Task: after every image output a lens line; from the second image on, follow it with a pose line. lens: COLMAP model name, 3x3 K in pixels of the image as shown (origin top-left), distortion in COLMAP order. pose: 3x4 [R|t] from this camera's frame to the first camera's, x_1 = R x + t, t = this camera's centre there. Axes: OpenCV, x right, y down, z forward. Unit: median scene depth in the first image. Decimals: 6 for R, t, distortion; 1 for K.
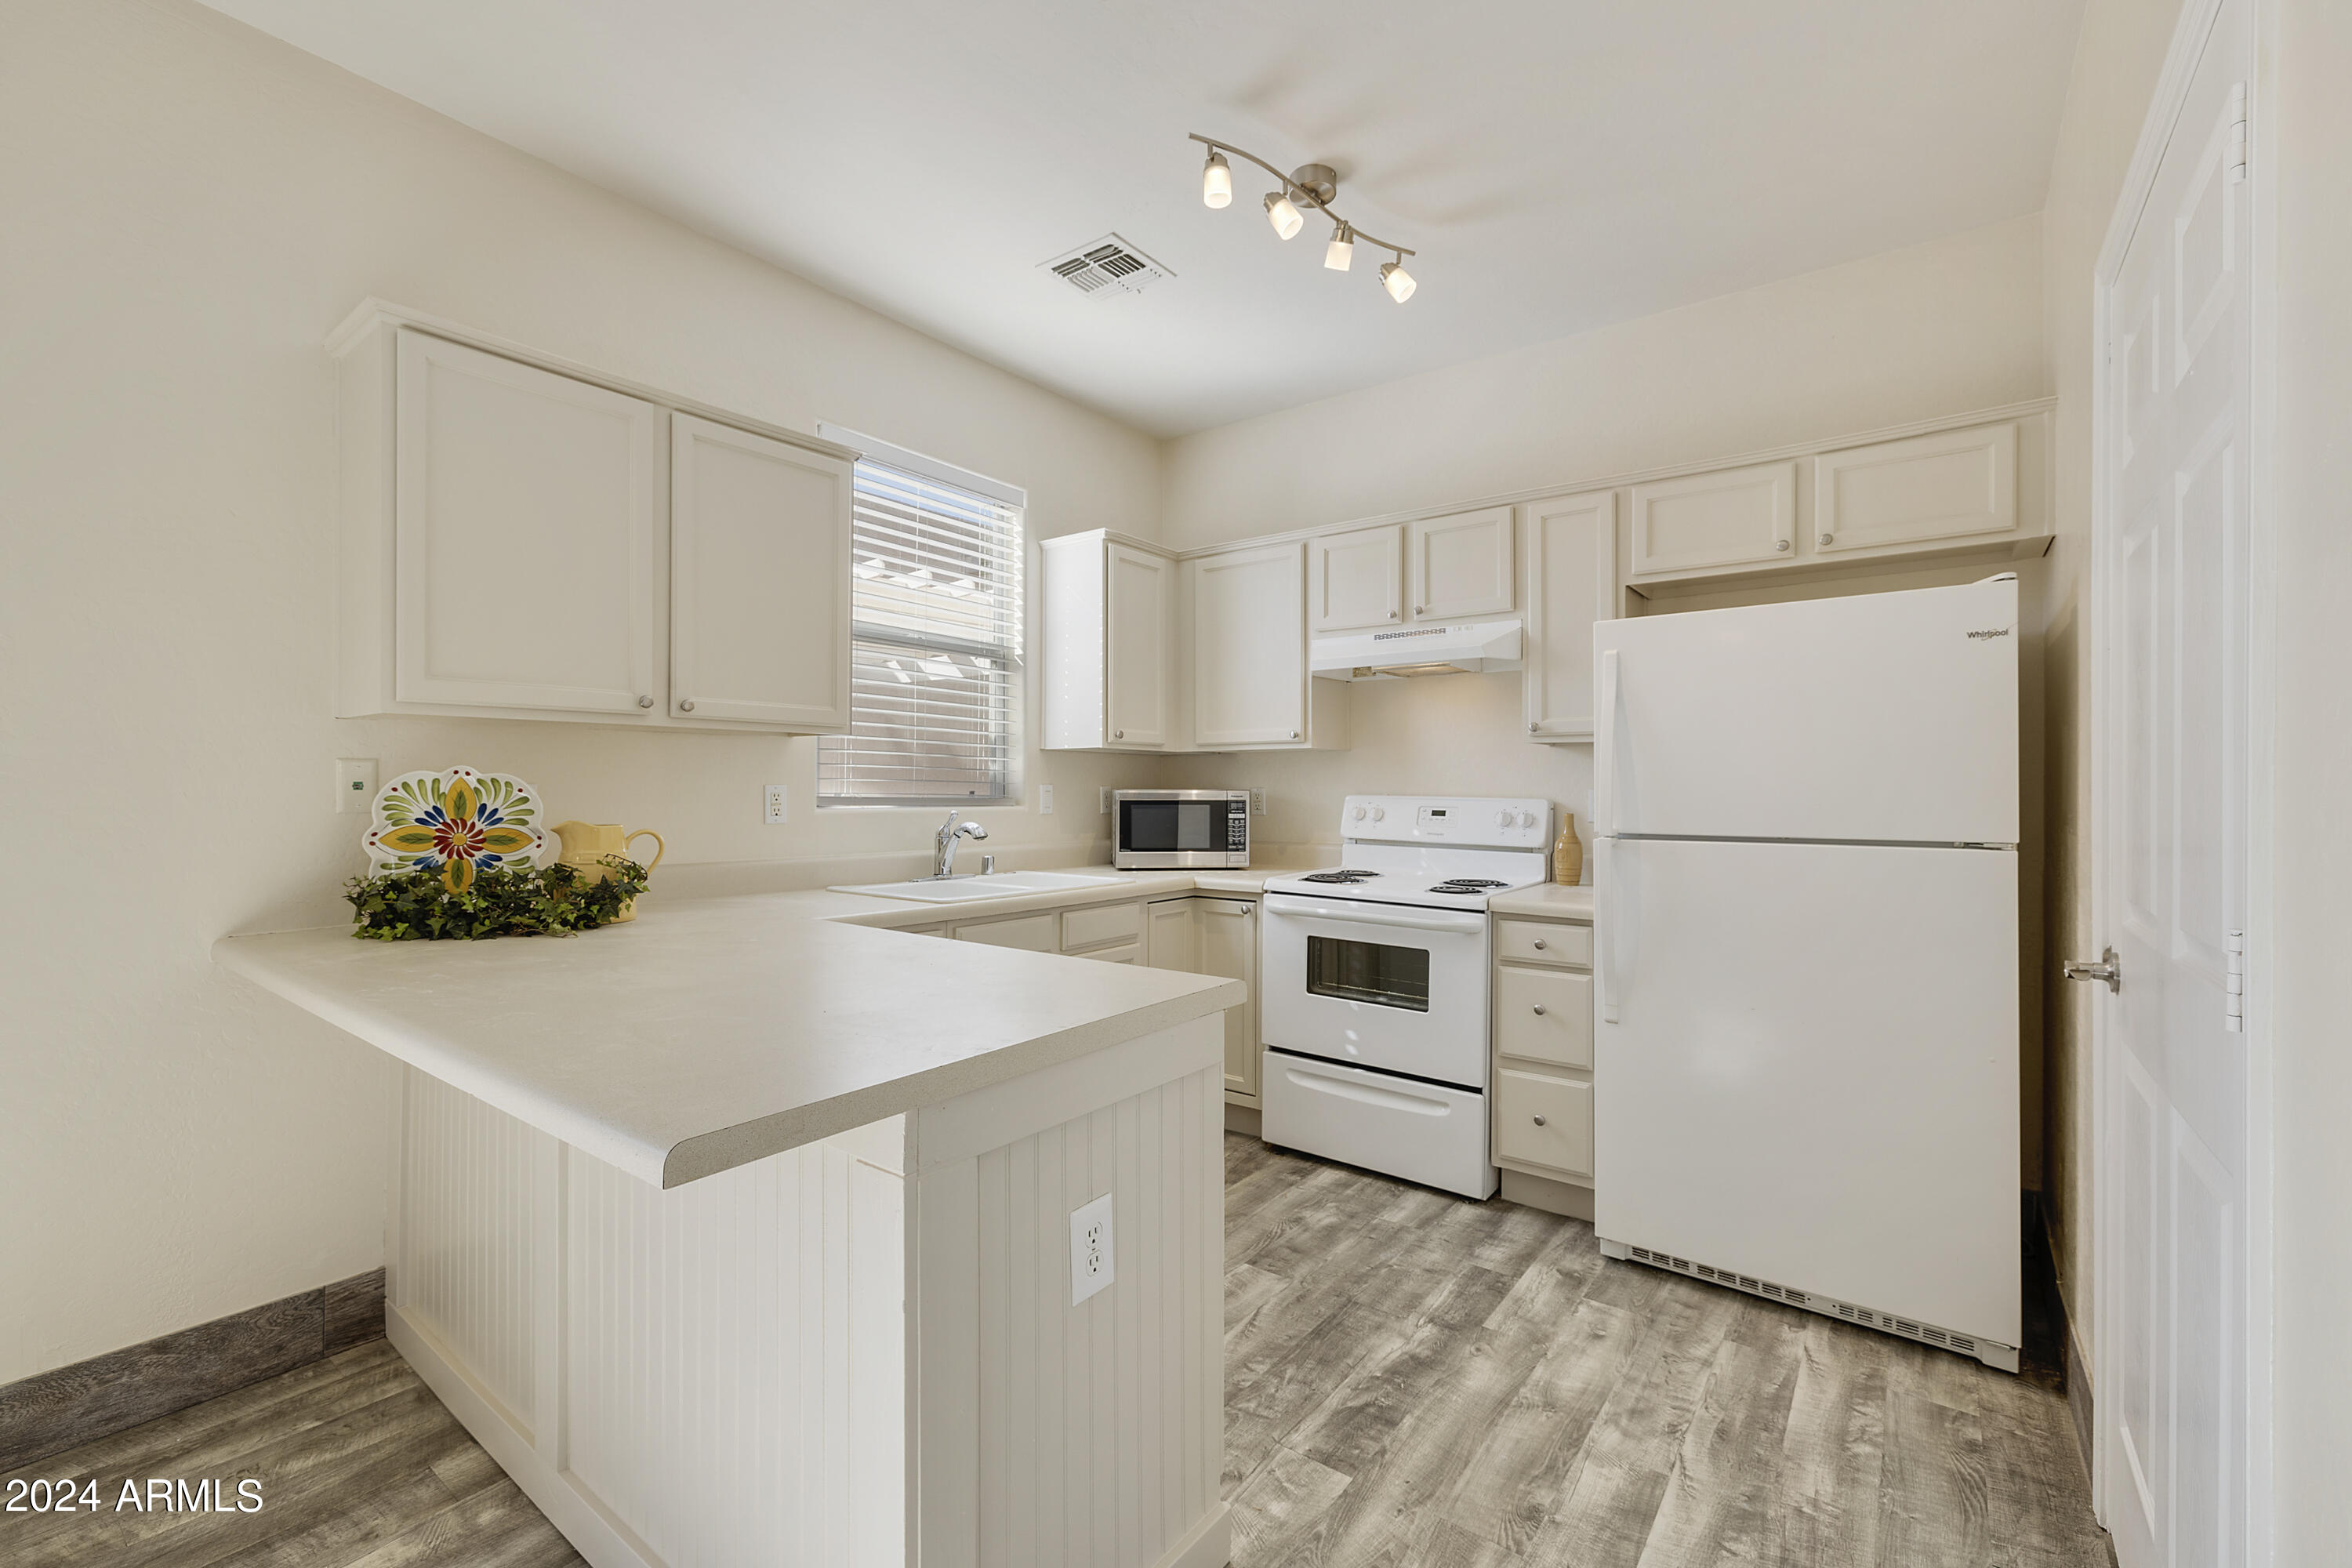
lens RADIAL K [[1007.2, 0, 1170.6], [0, 1007.2, 780.4], [0, 0, 1]] dist [-0.001399, 0.000437]
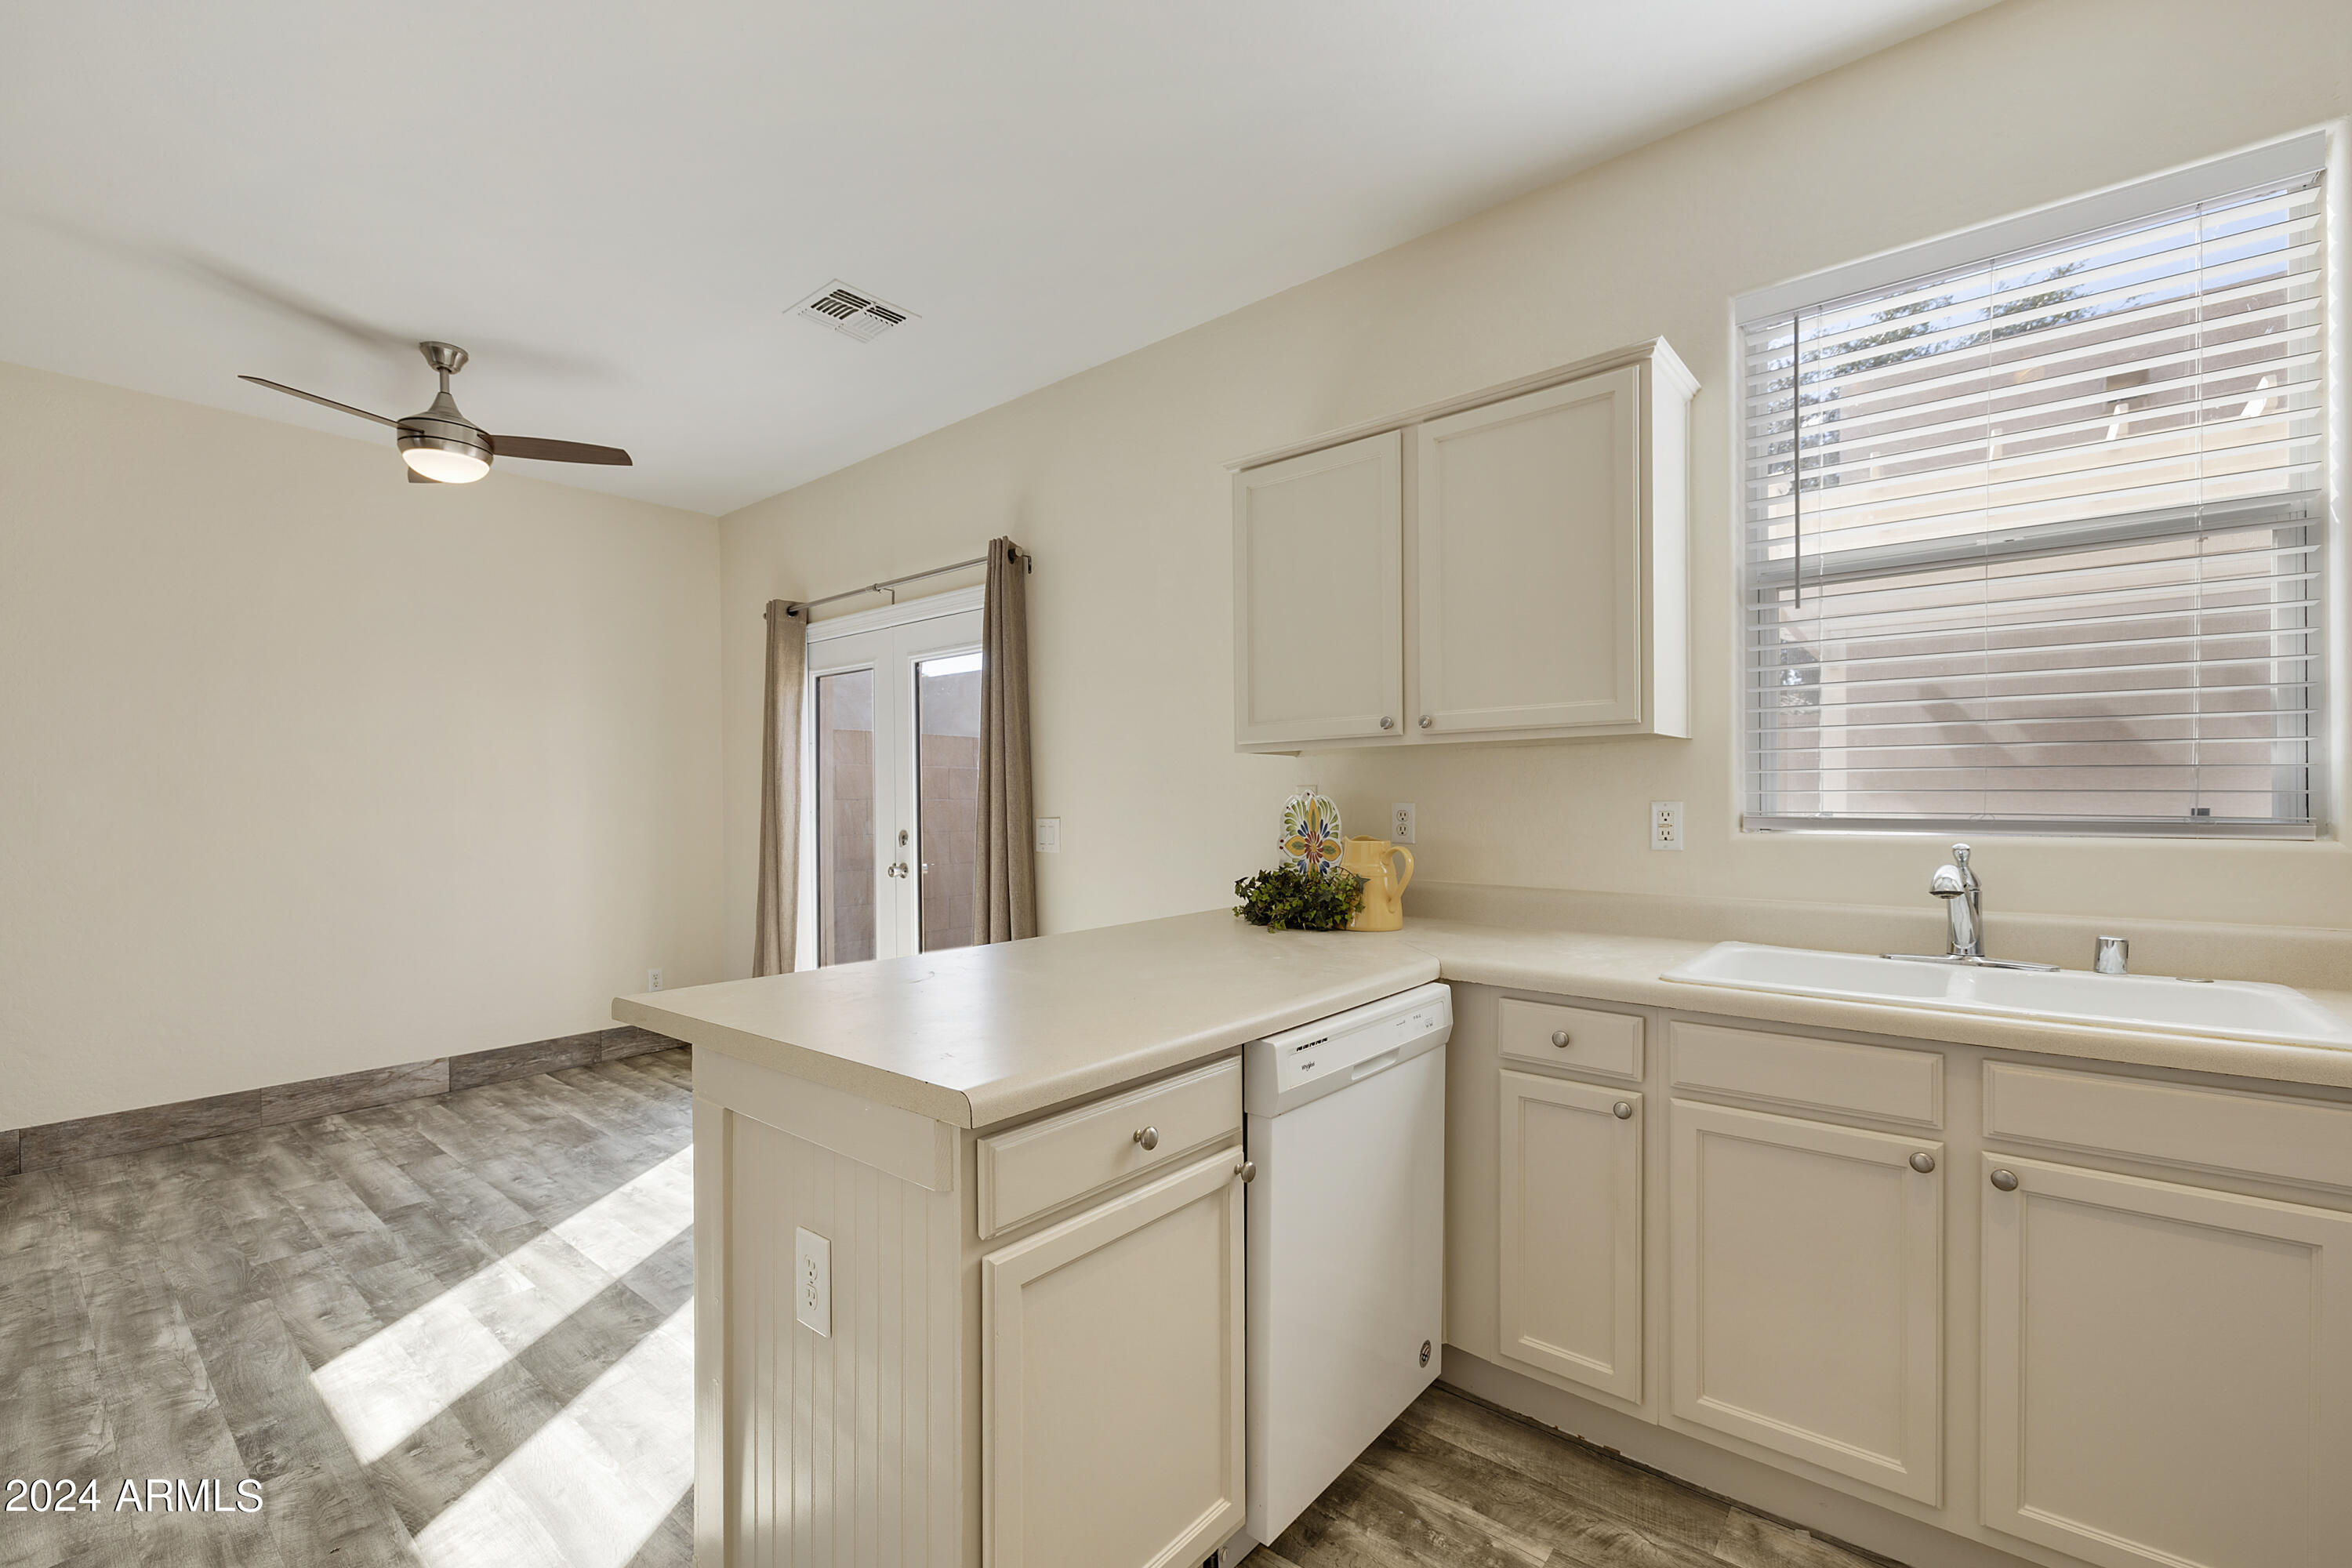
lens RADIAL K [[981.5, 0, 1180.5], [0, 981.5, 818.1], [0, 0, 1]] dist [-0.000993, 0.000534]
pose [[-0.034851, 0.008675, -0.999355, 0.350045], [0.011137, 0.999904, 0.008291, 0.006399], [0.999330, -0.010841, -0.034944, 0.585880]]
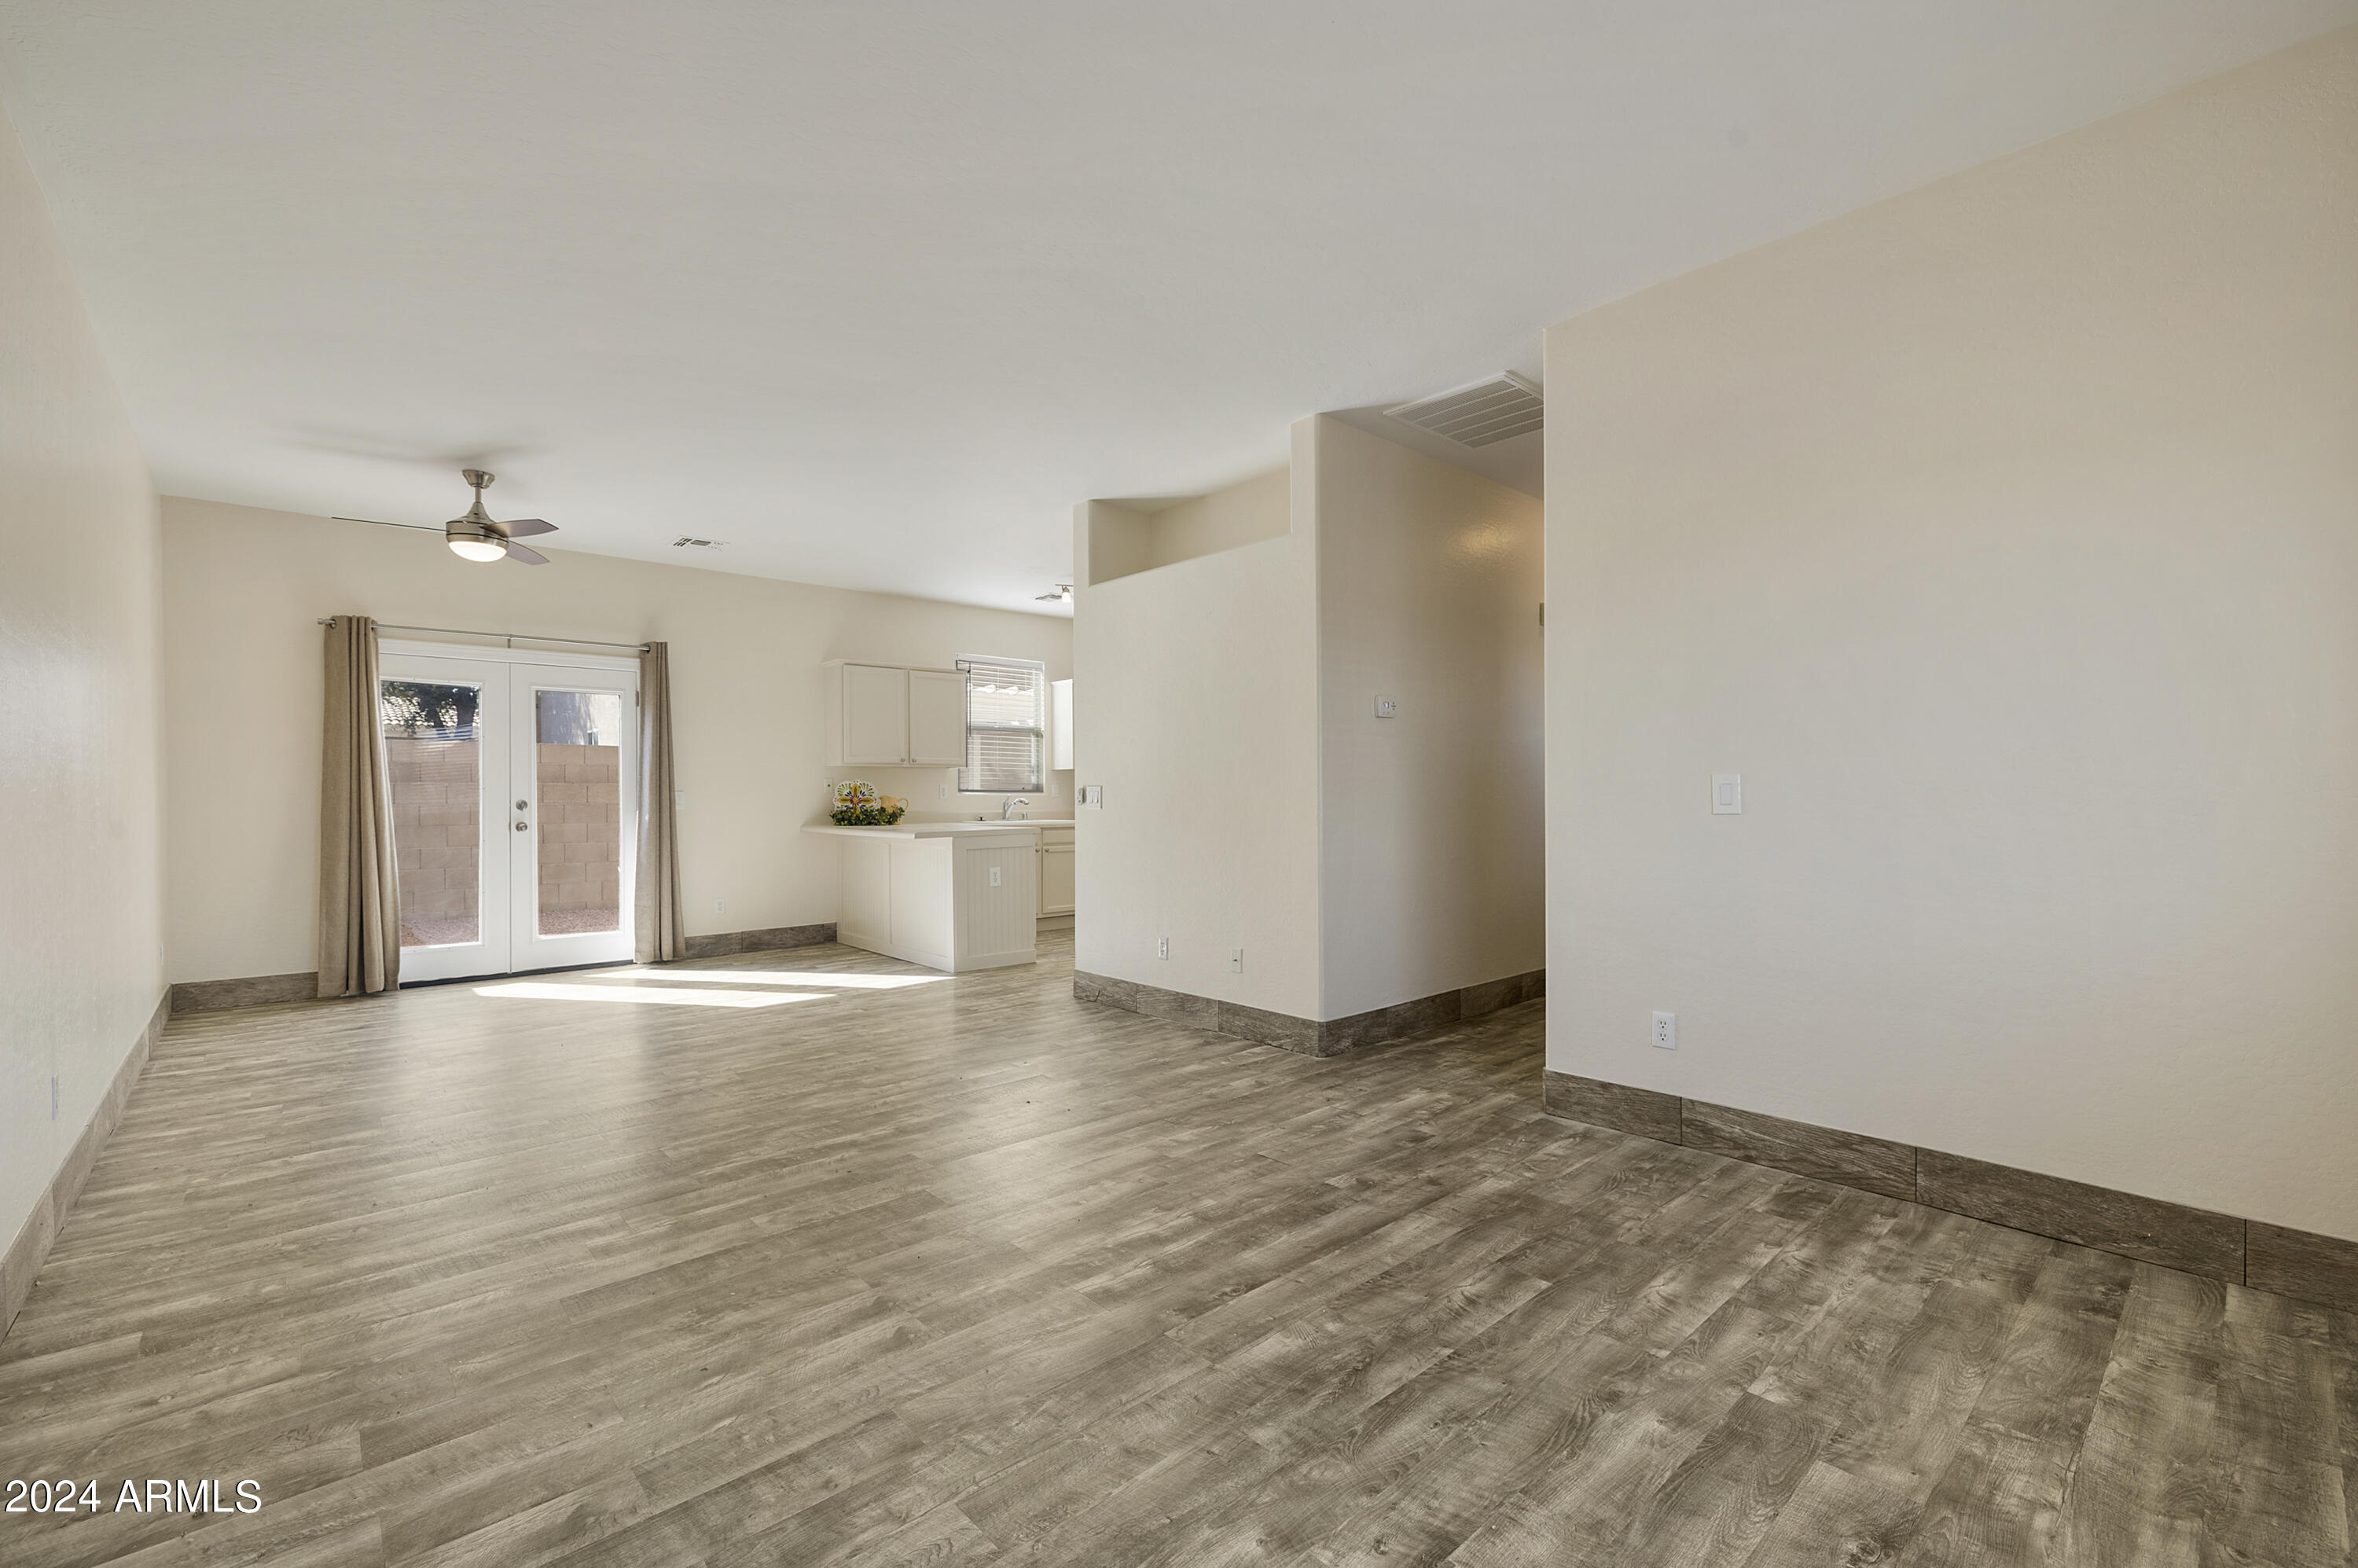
lens RADIAL K [[984.0, 0, 1161.4], [0, 984.0, 798.6], [0, 0, 1]] dist [-0.000993, 0.000534]
pose [[0.981395, -0.007317, -0.191863, 0.678685], [0.009153, 0.999920, 0.008682, 0.021397], [0.191784, -0.010277, 0.981383, -1.466925]]
